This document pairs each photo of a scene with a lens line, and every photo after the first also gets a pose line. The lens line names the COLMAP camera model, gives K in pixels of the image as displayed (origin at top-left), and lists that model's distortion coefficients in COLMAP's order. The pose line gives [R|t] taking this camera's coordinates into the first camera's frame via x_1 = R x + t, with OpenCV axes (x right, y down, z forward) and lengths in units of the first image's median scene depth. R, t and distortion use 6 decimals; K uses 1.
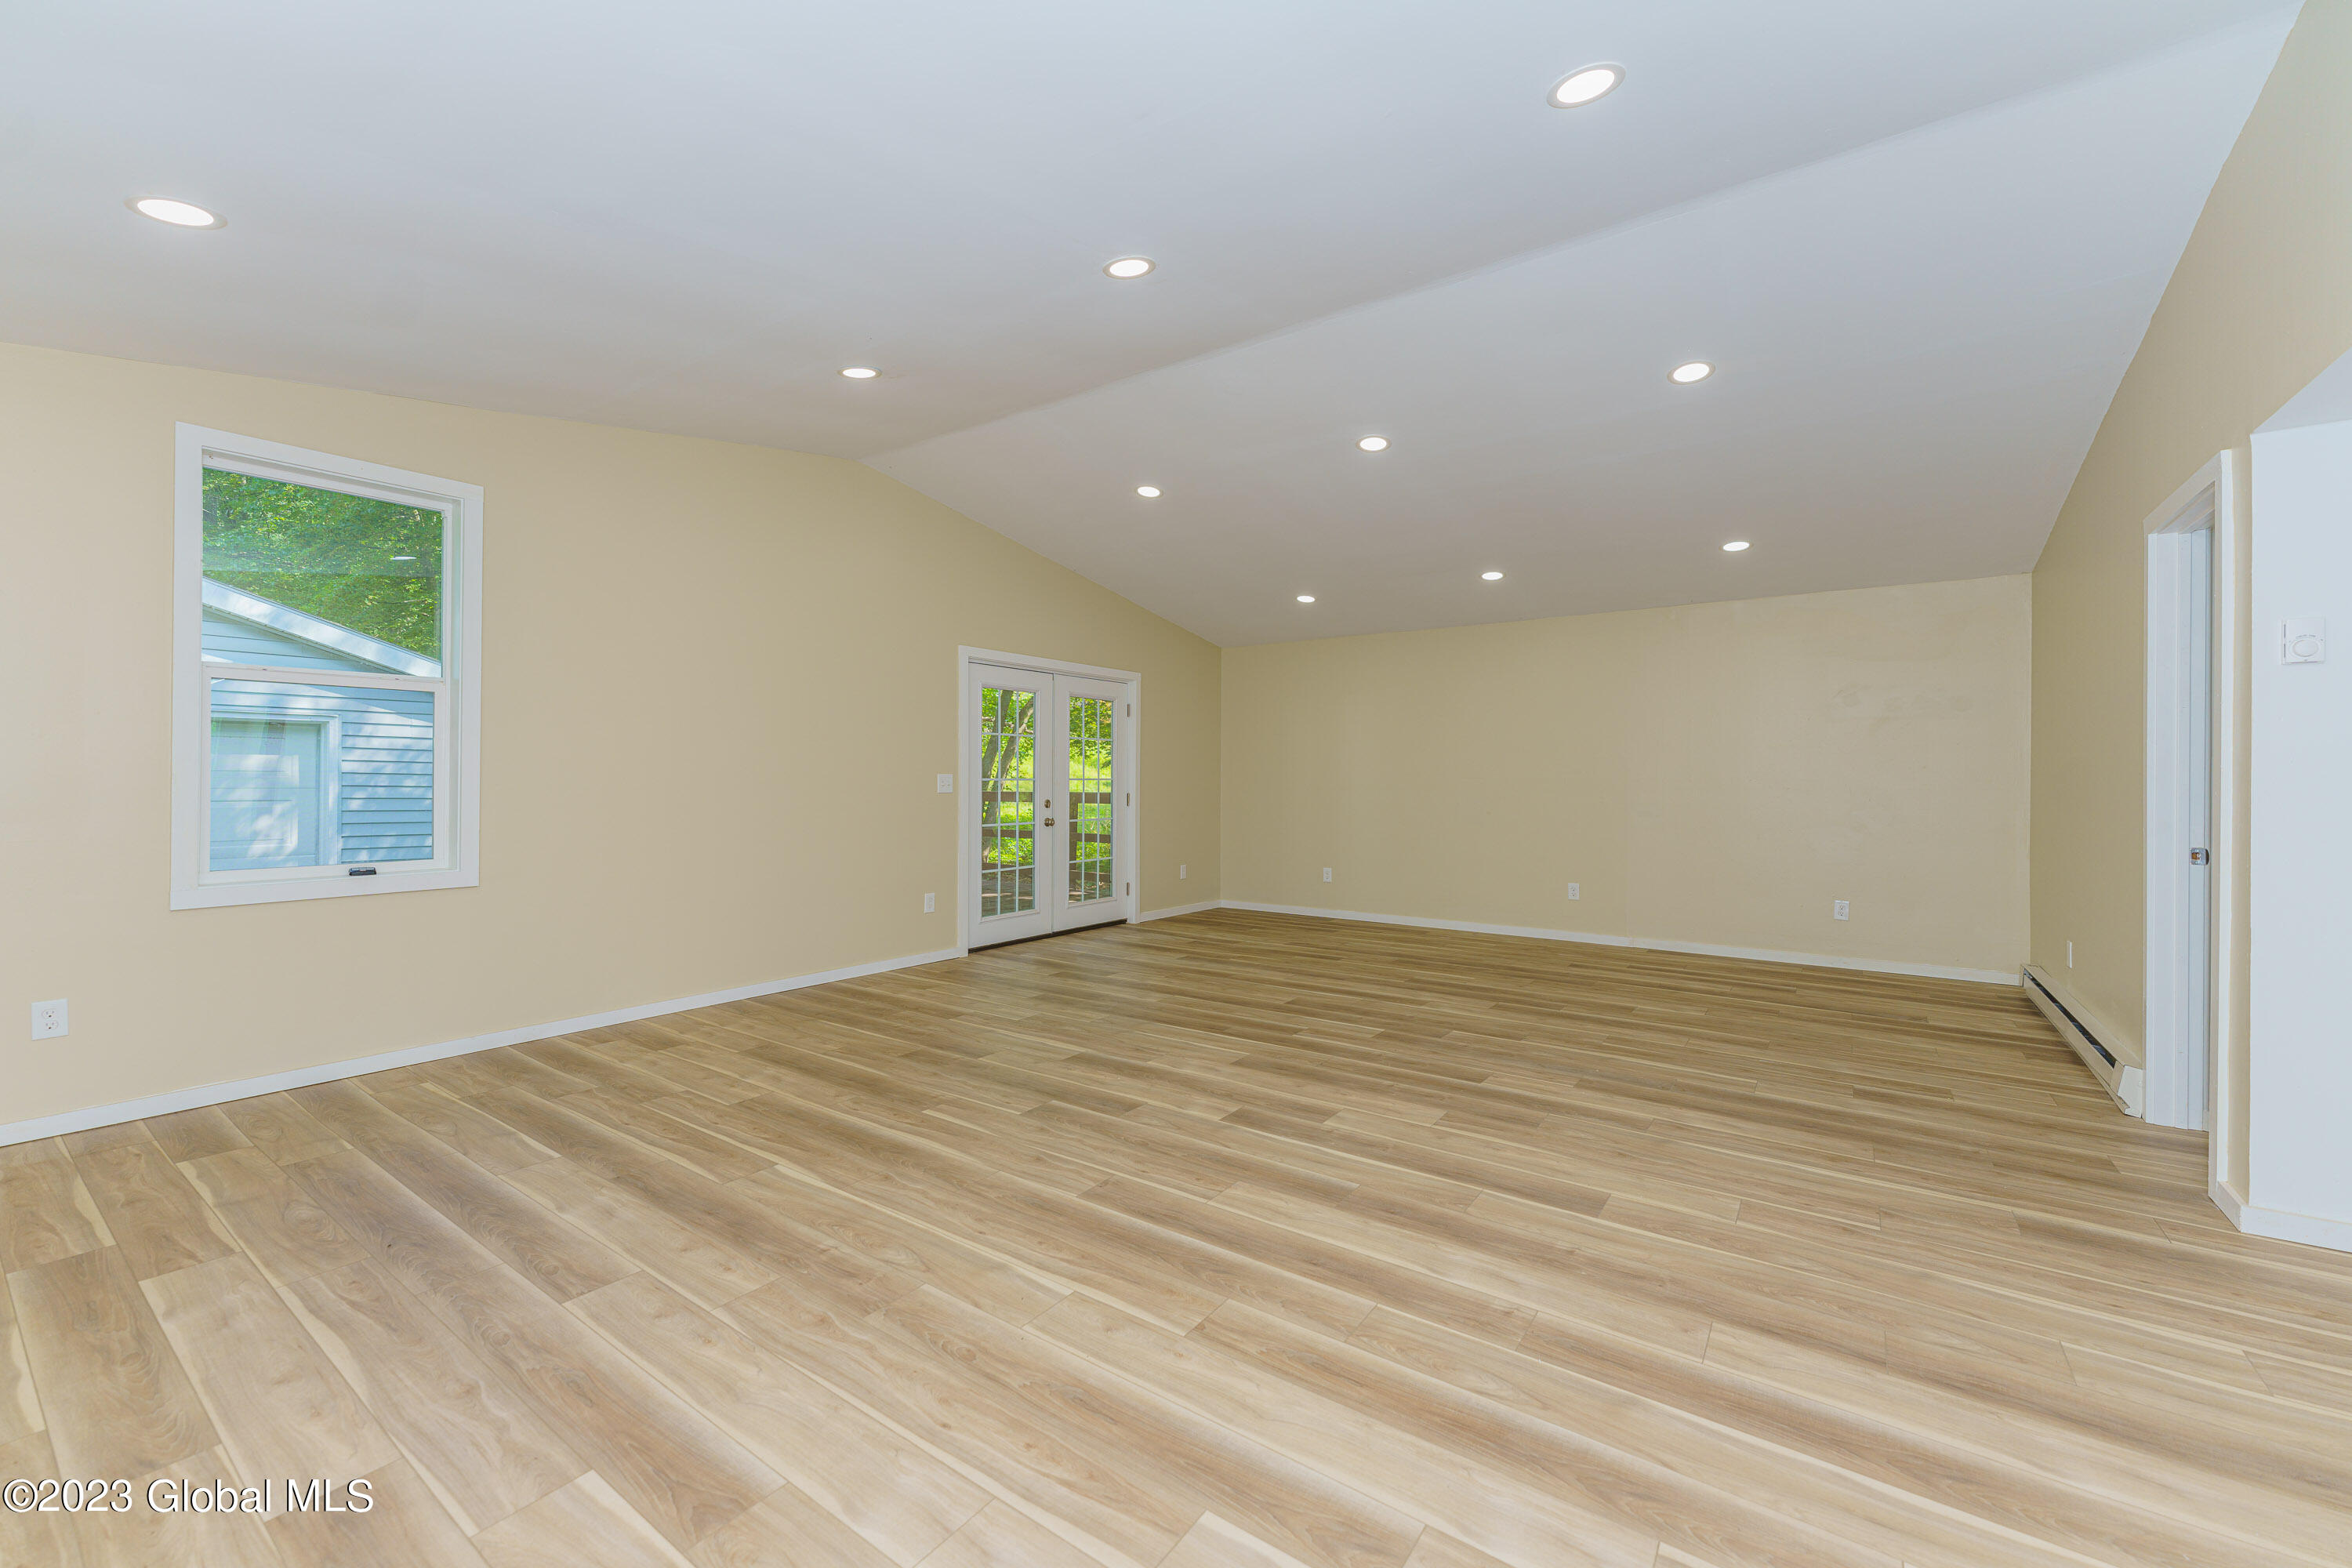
lens RADIAL K [[936.0, 0, 1171.4], [0, 936.0, 785.2], [0, 0, 1]] dist [0.001913, -0.000209]
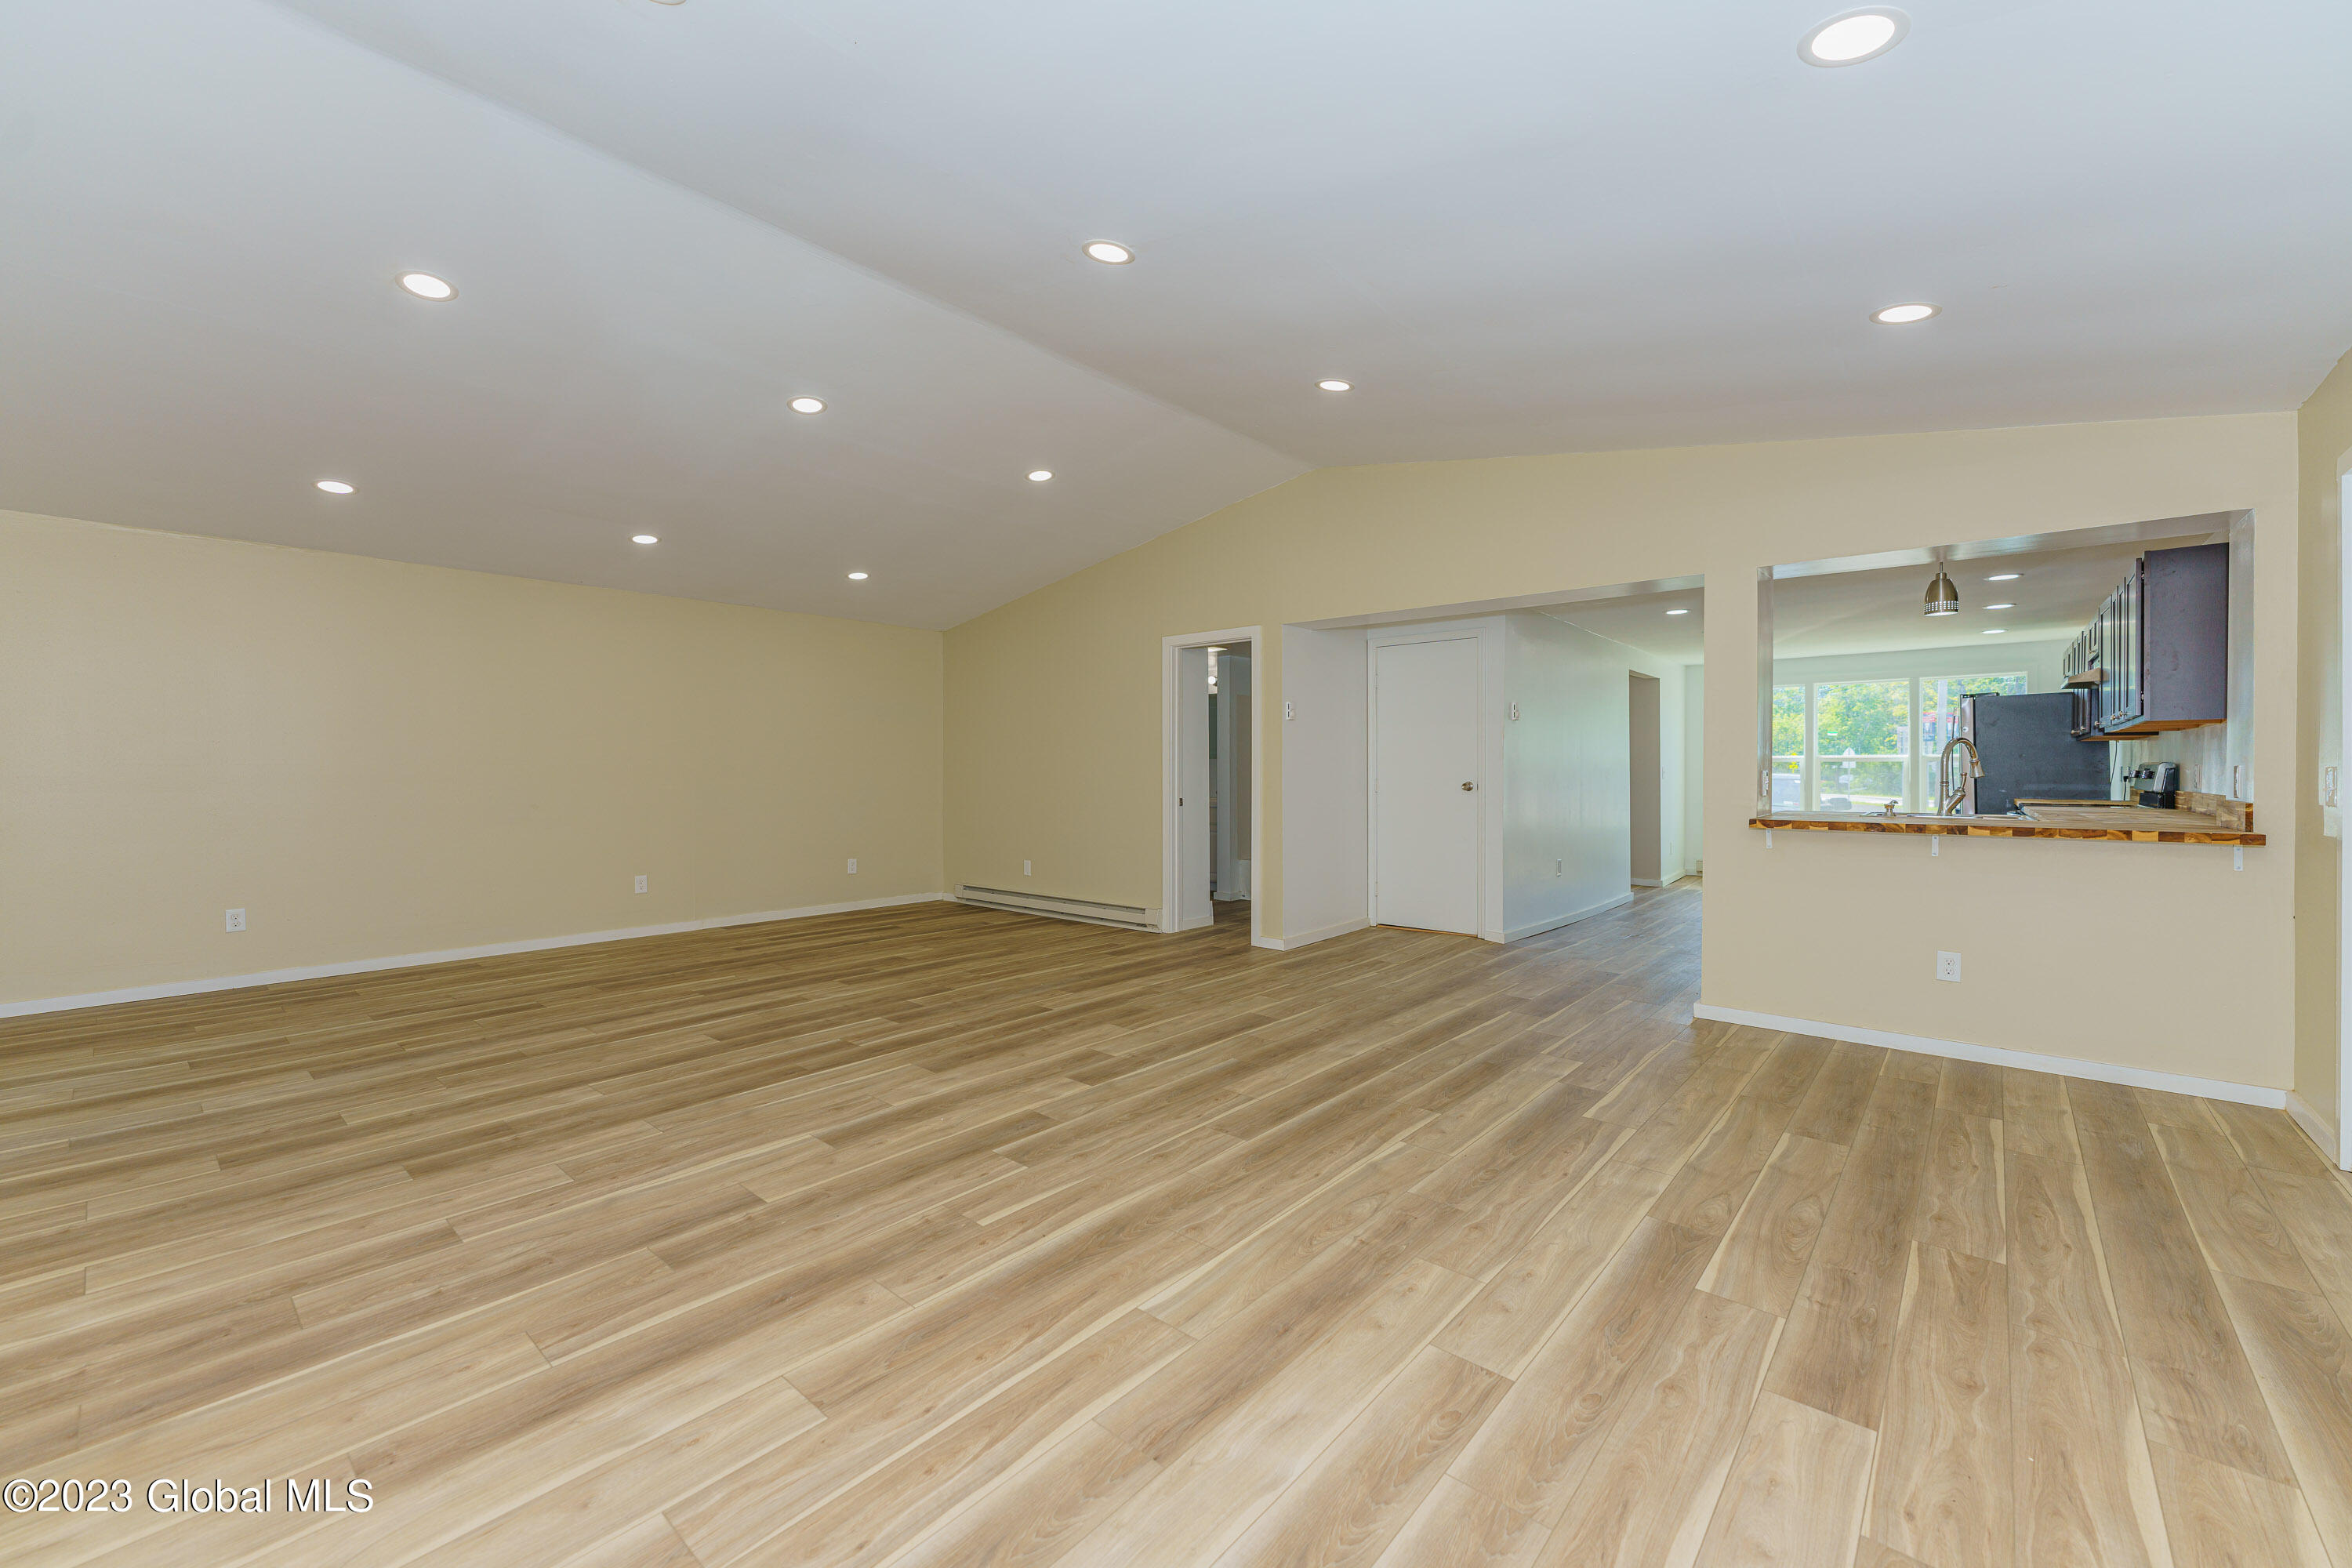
lens RADIAL K [[936.0, 0, 1177.2], [0, 936.0, 774.4], [0, 0, 1]] dist [0.001913, -0.000209]
pose [[0.092182, -0.011180, 0.995679, -0.995004], [0.006897, 0.999920, 0.010589, -0.008625], [-0.995718, 0.005891, 0.092252, 0.797911]]
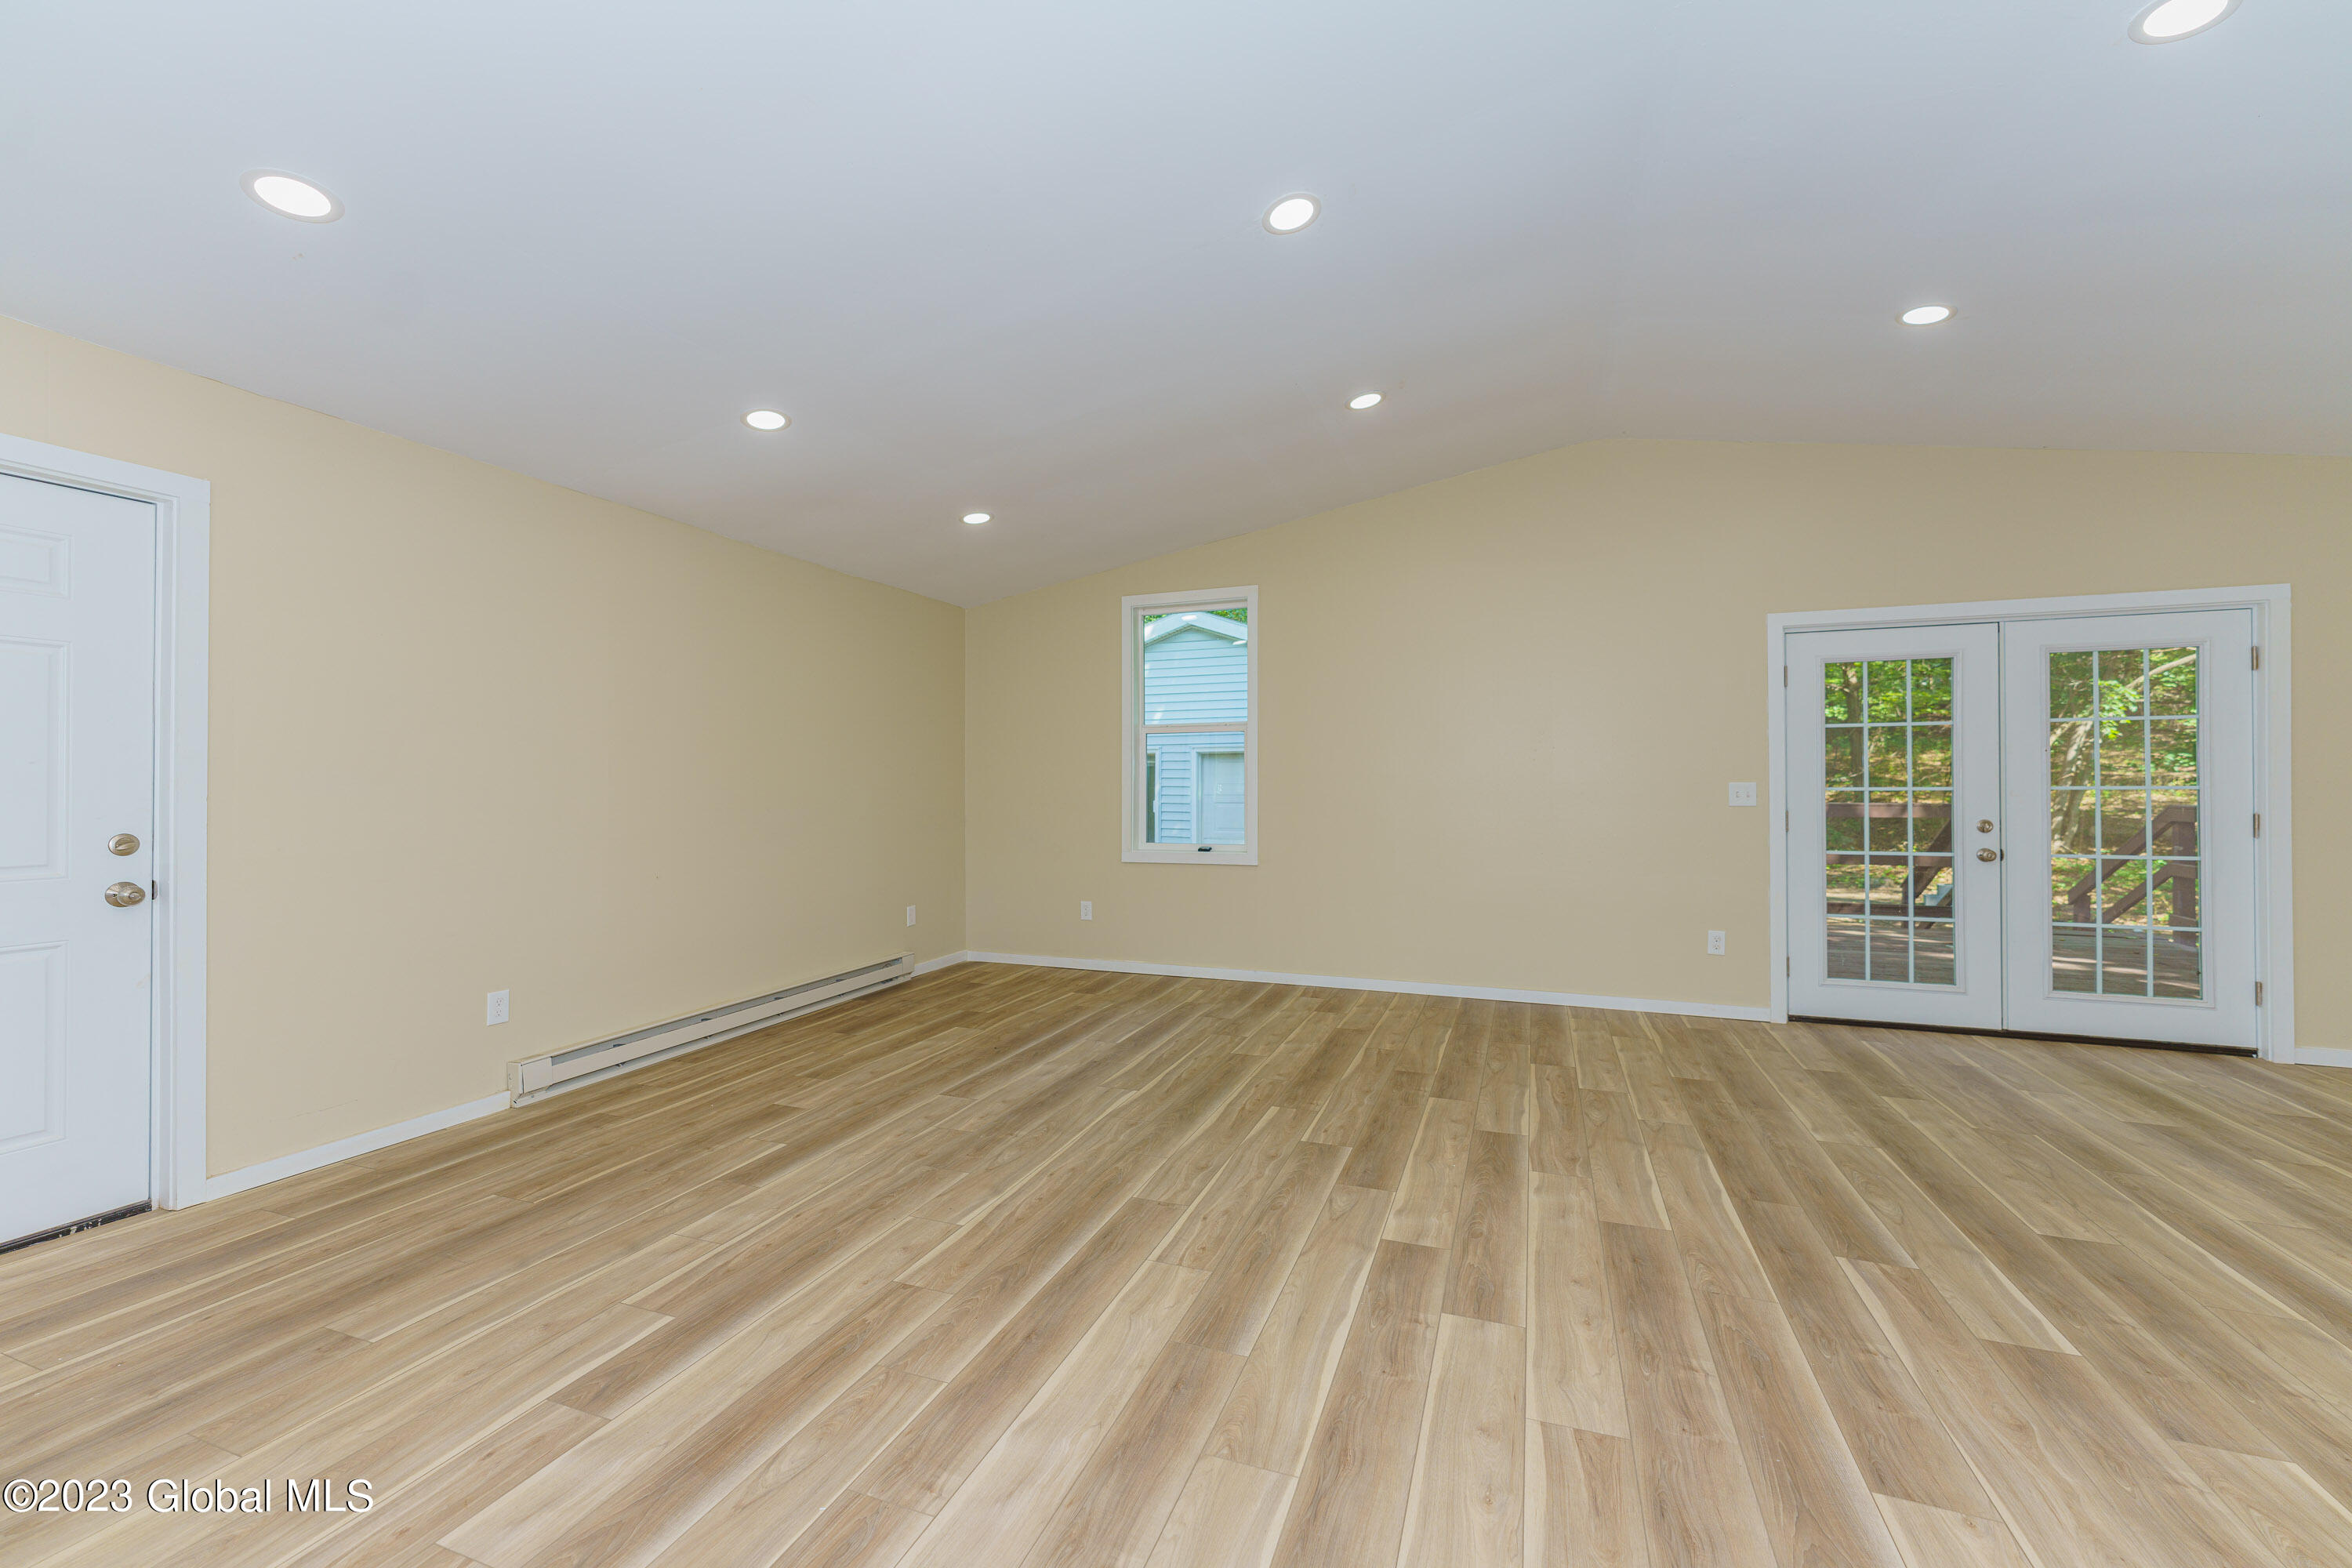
lens RADIAL K [[936.0, 0, 1176.2], [0, 936.0, 787.5], [0, 0, 1]] dist [0.001913, -0.000209]
pose [[0.255285, -0.002129, -0.966863, 0.741187], [-0.002798, 0.999992, -0.002941, -0.006942], [0.966862, 0.003456, 0.255277, 0.638627]]
